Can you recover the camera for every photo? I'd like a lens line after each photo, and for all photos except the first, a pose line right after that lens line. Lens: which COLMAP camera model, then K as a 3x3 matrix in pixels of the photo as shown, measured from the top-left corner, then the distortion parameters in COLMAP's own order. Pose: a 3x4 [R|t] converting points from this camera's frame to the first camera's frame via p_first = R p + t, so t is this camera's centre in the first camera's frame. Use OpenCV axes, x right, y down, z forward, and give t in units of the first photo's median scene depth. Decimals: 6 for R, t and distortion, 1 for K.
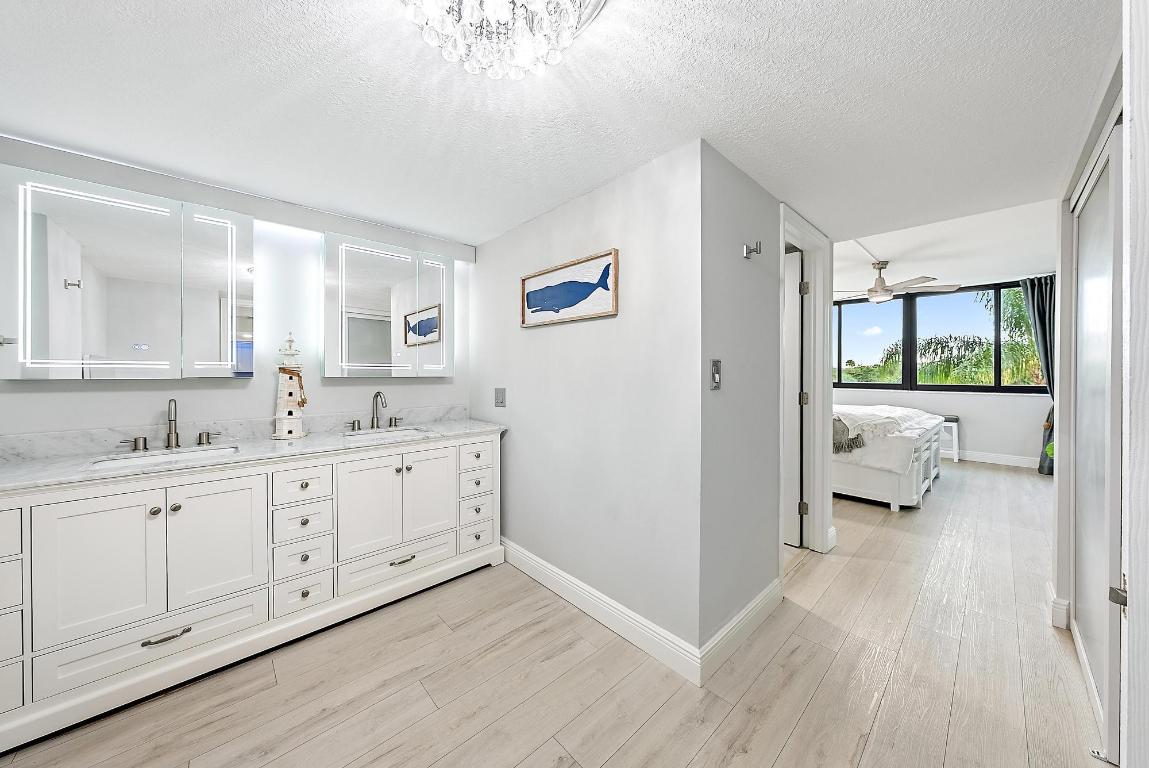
lens RADIAL K [[394.3, 0, 584.1], [0, 394.3, 374.2], [0, 0, 1]] dist [0.000545, 0.000046]
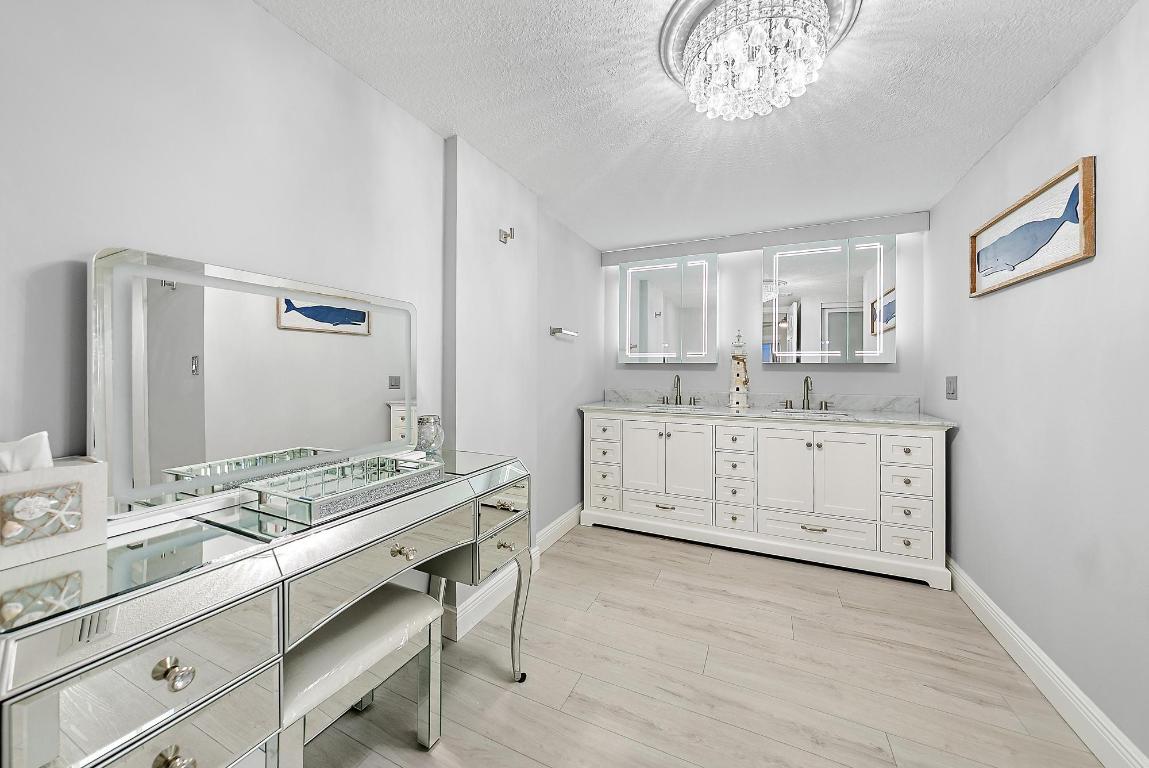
lens RADIAL K [[394.3, 0, 574.3], [0, 394.3, 372.2], [0, 0, 1]] dist [0.000545, 0.000046]
pose [[0.366838, 0.010448, -0.930226, 0.316677], [-0.013645, 0.999890, 0.005849, 0.040340], [0.930185, 0.010547, 0.366940, -0.026300]]
